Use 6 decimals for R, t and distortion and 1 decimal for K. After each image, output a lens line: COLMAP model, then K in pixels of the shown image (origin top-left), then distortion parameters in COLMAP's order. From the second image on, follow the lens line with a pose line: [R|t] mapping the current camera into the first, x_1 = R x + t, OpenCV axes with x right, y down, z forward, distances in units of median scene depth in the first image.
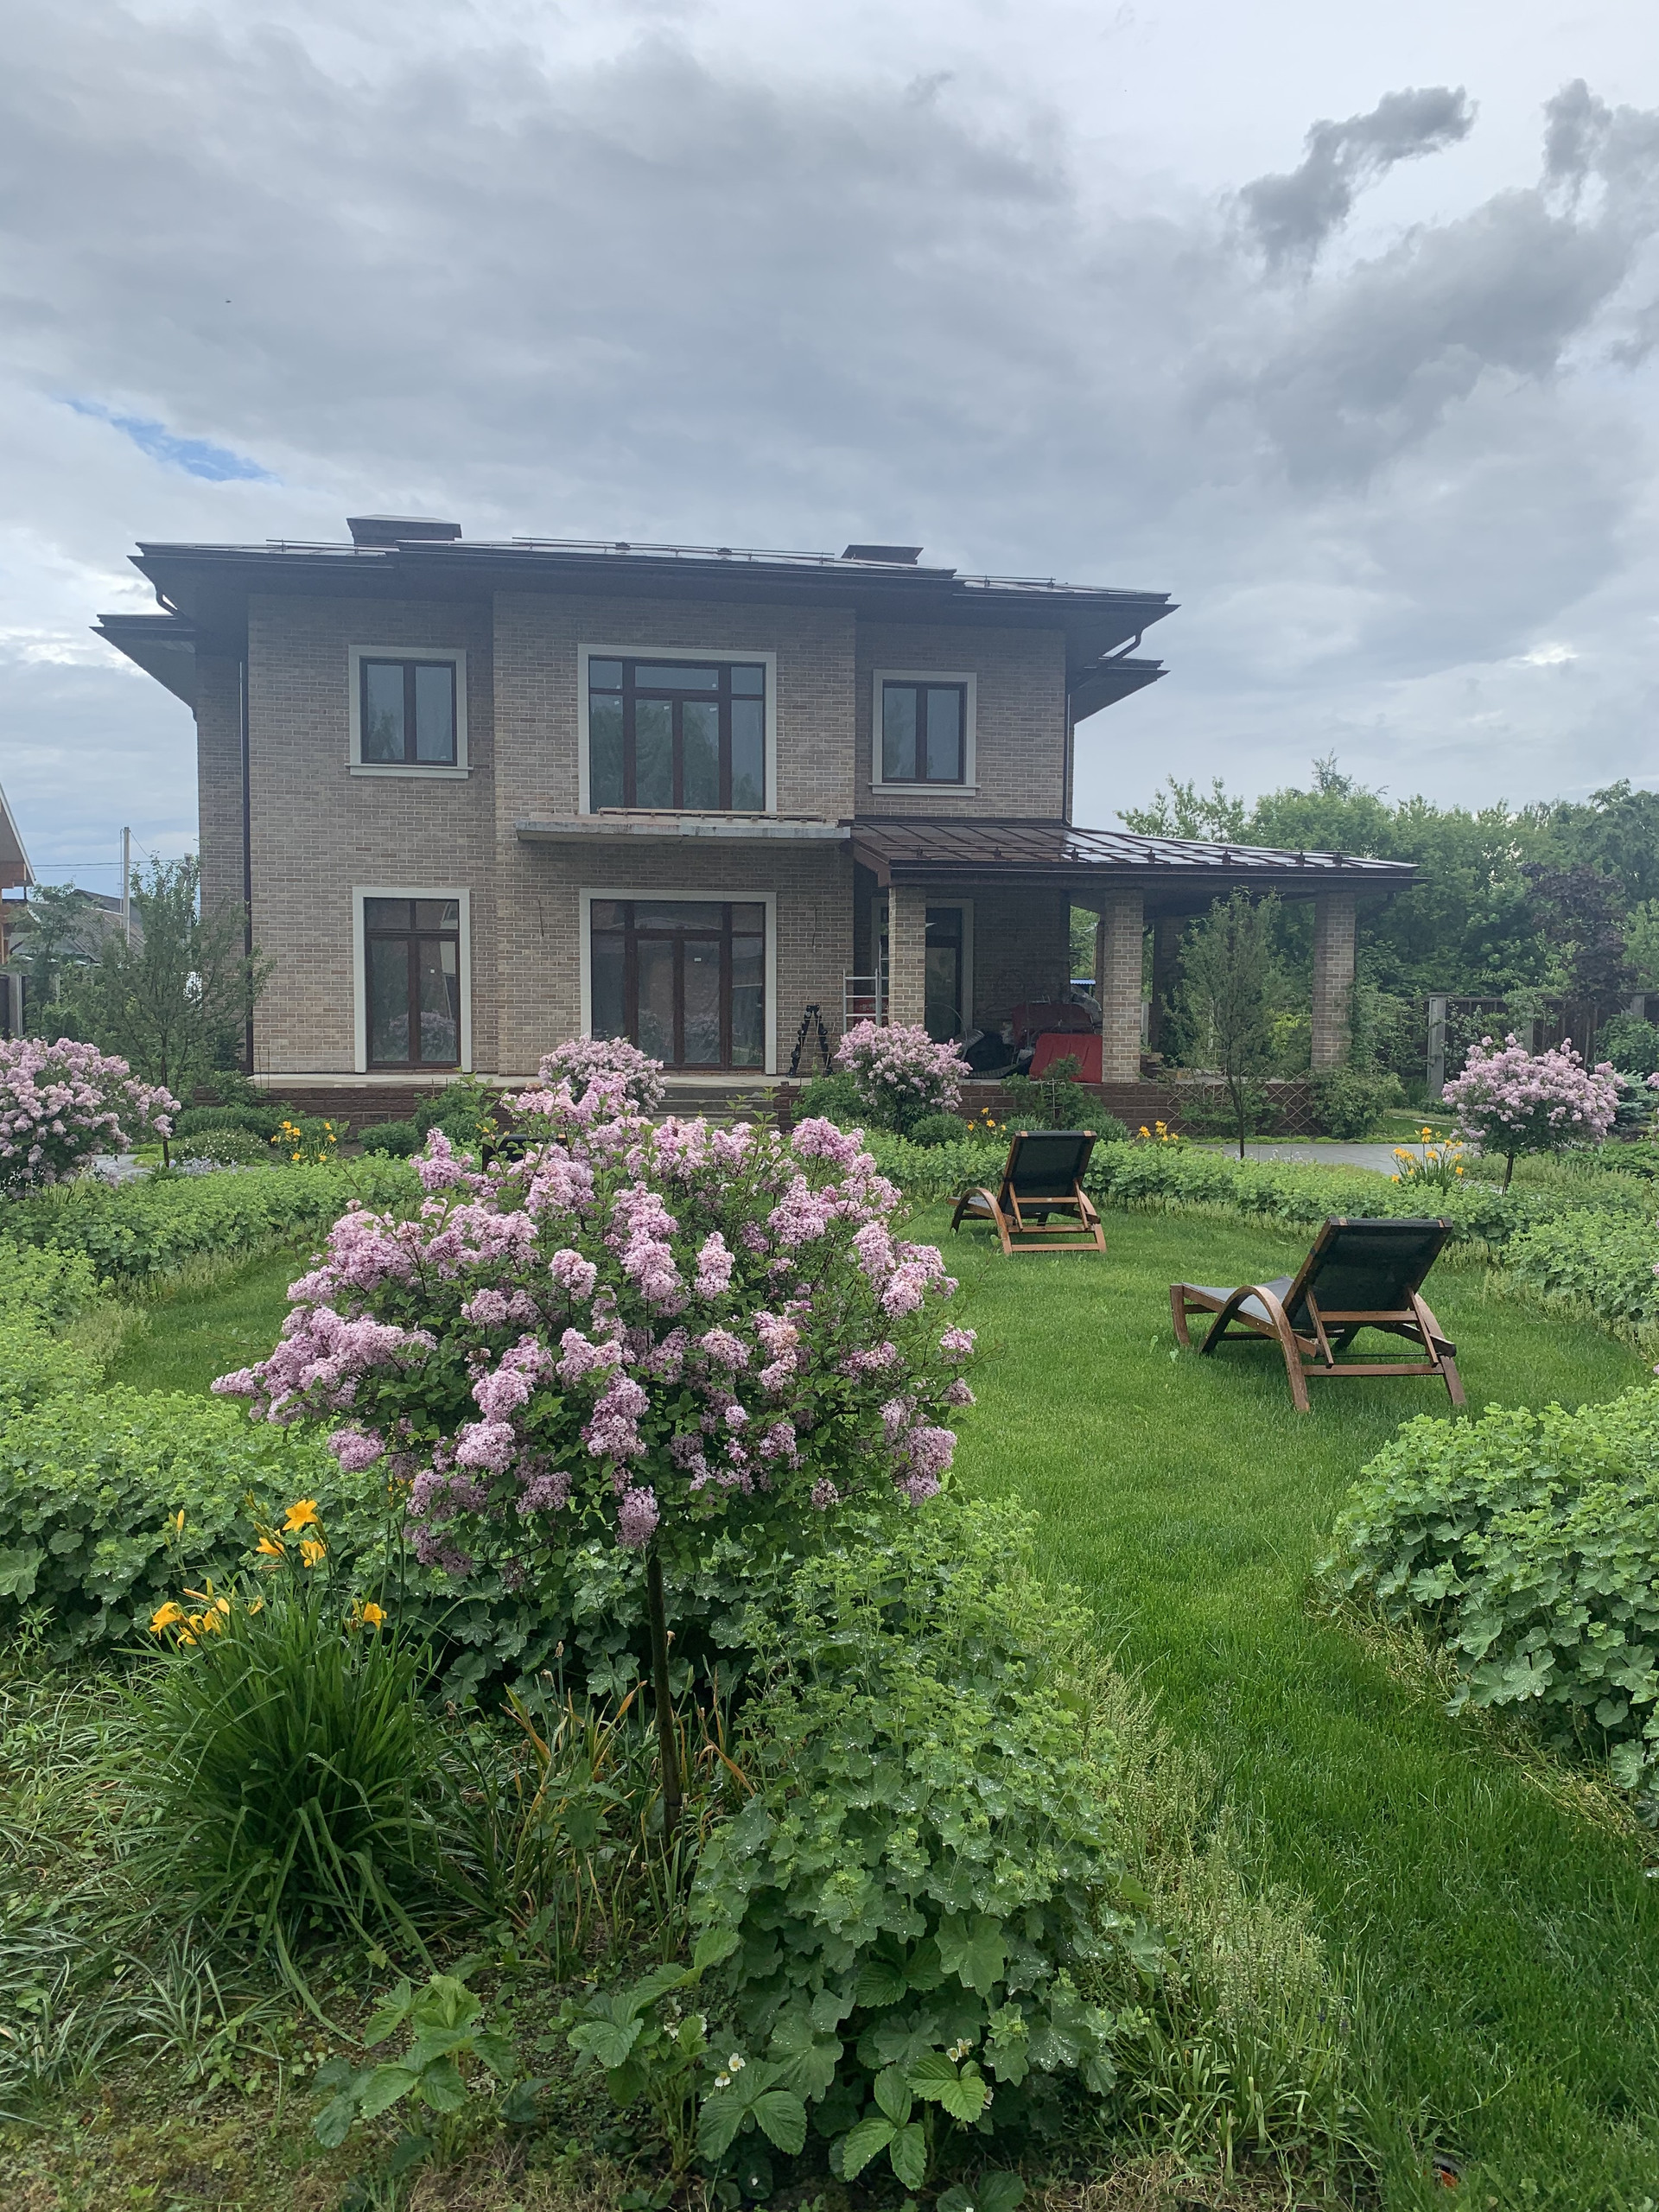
lens RADIAL K [[1676.7, 0, 829.5], [0, 1676.7, 1106.0], [0, 0, 1]] dist [0.112486, -0.278020]
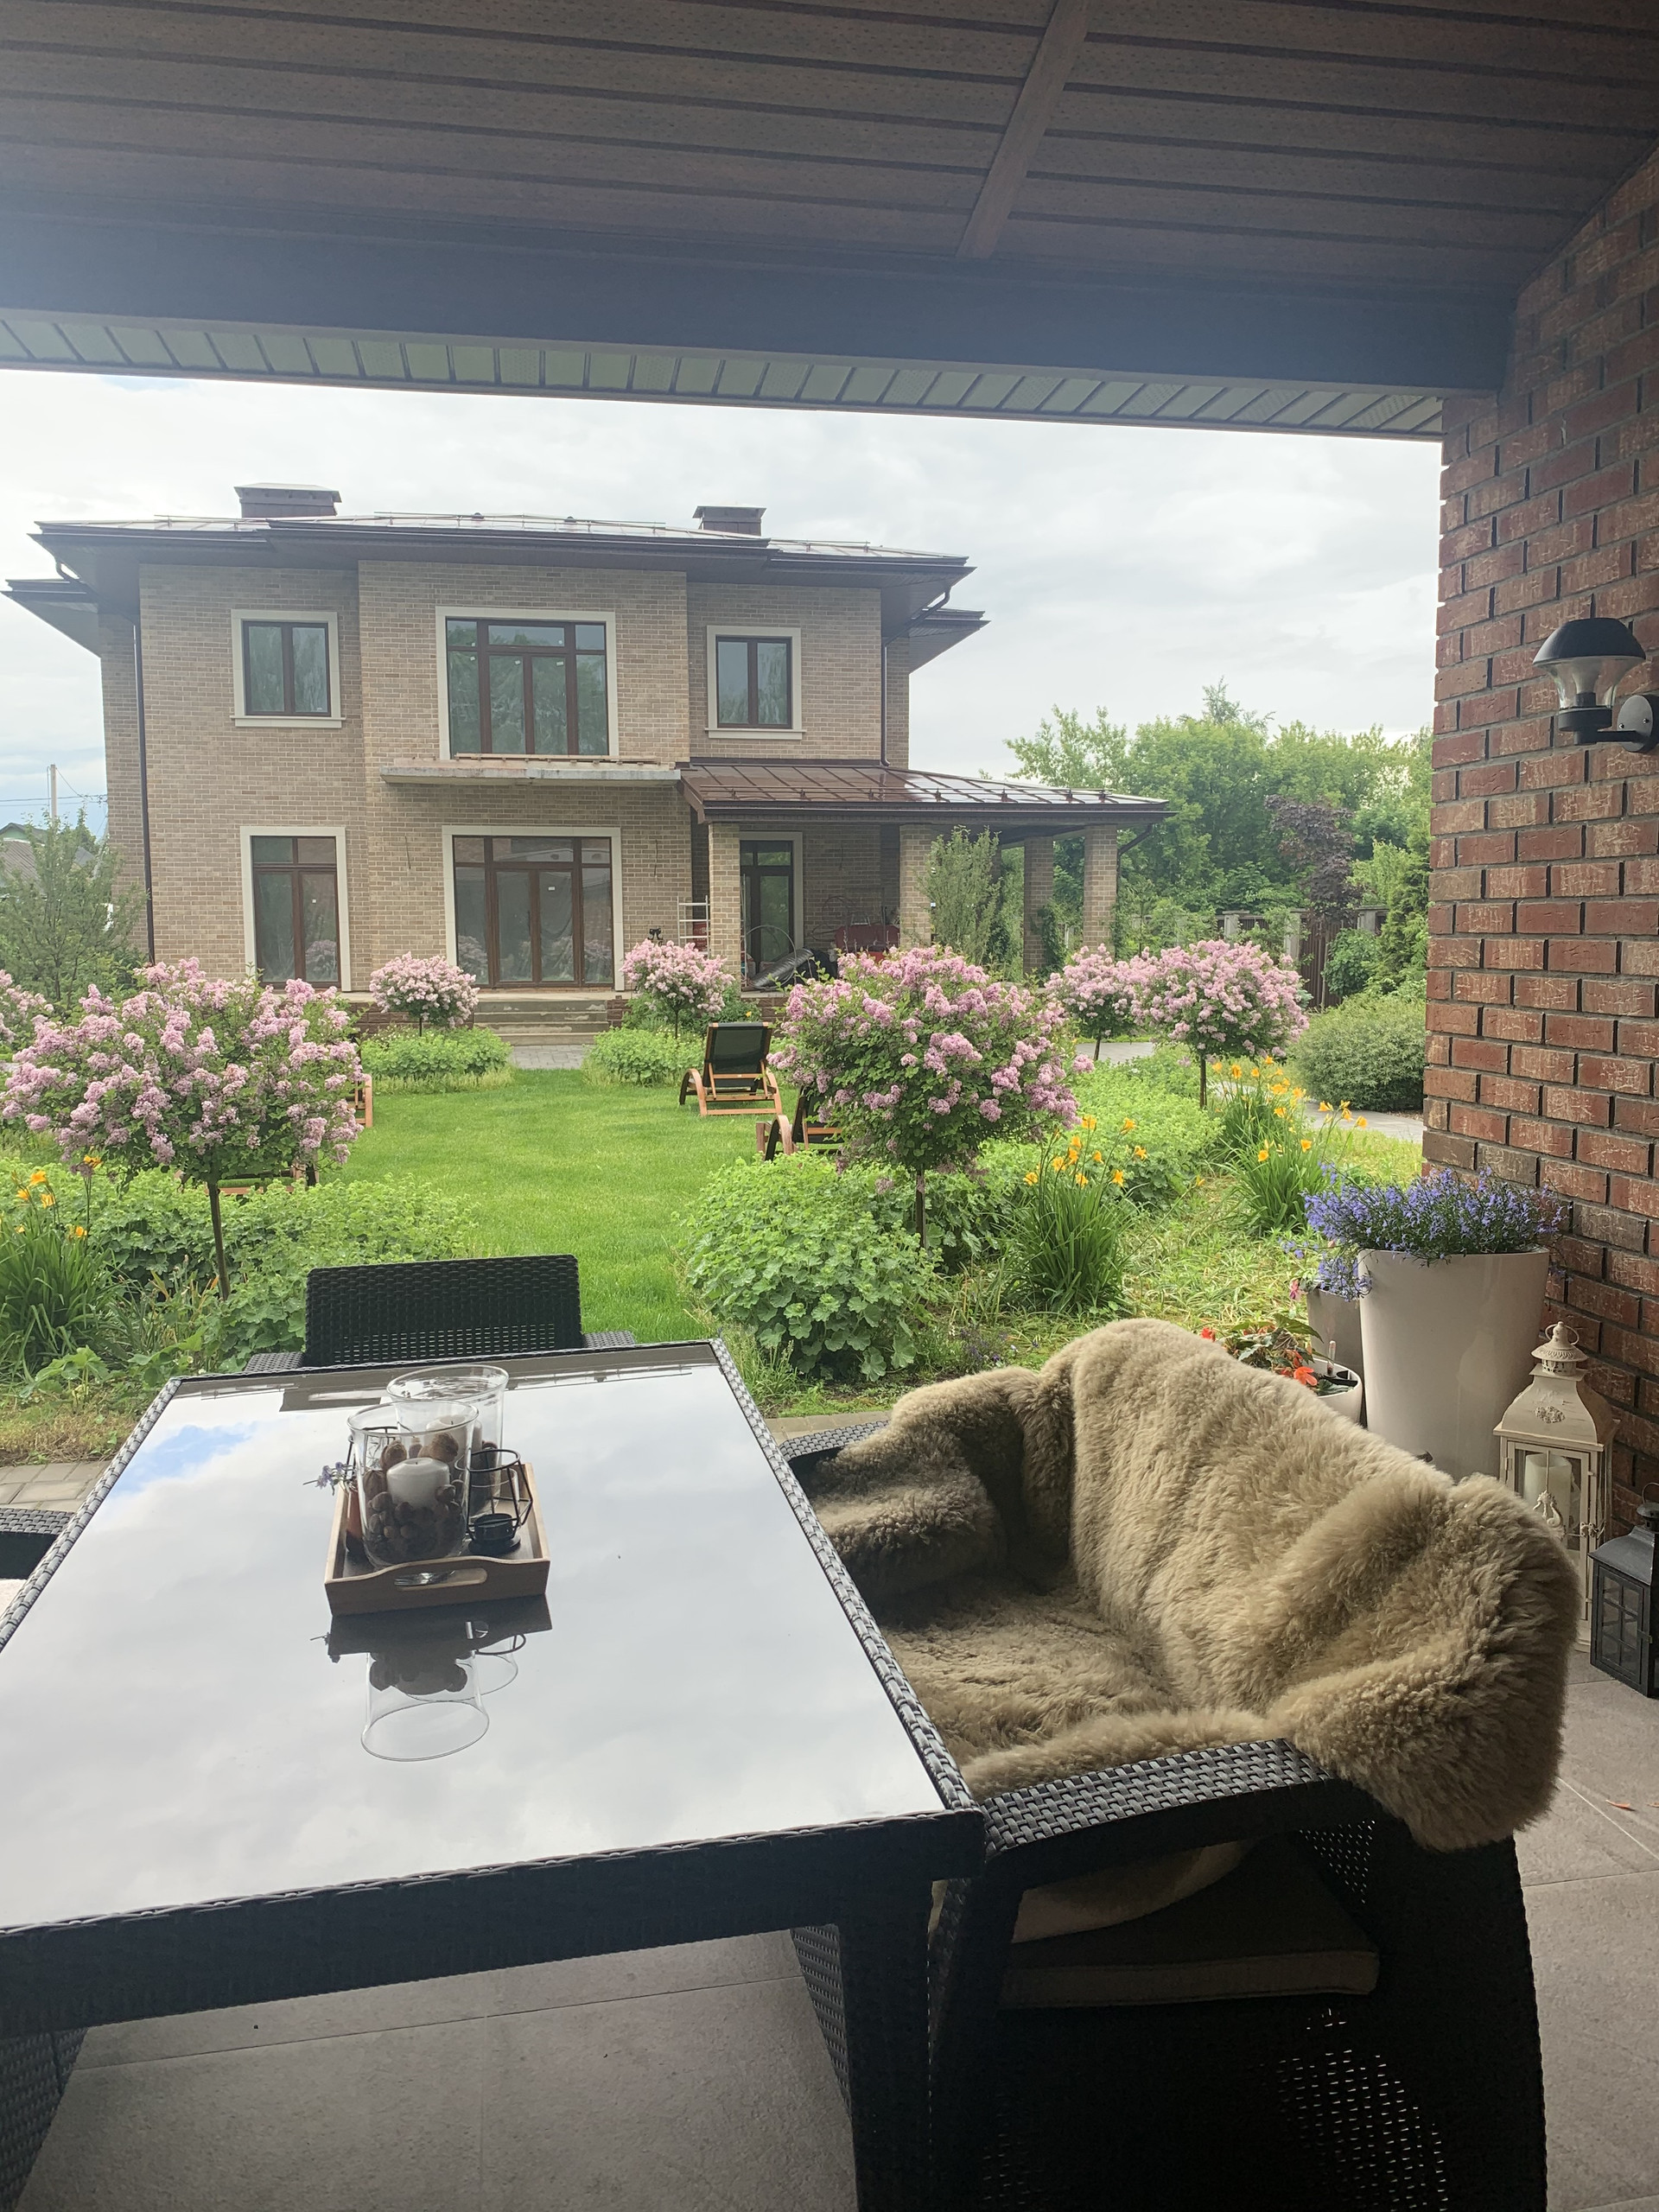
lens RADIAL K [[1717.8, 0, 829.5], [0, 1717.8, 1106.0], [0, 0, 1]] dist [0.112970, -0.294962]
pose [[0.999839, -0.012289, 0.013056, 0.091715], [0.011732, 0.999054, 0.041880, 0.012097], [-0.013558, -0.041721, 0.999037, -0.163147]]
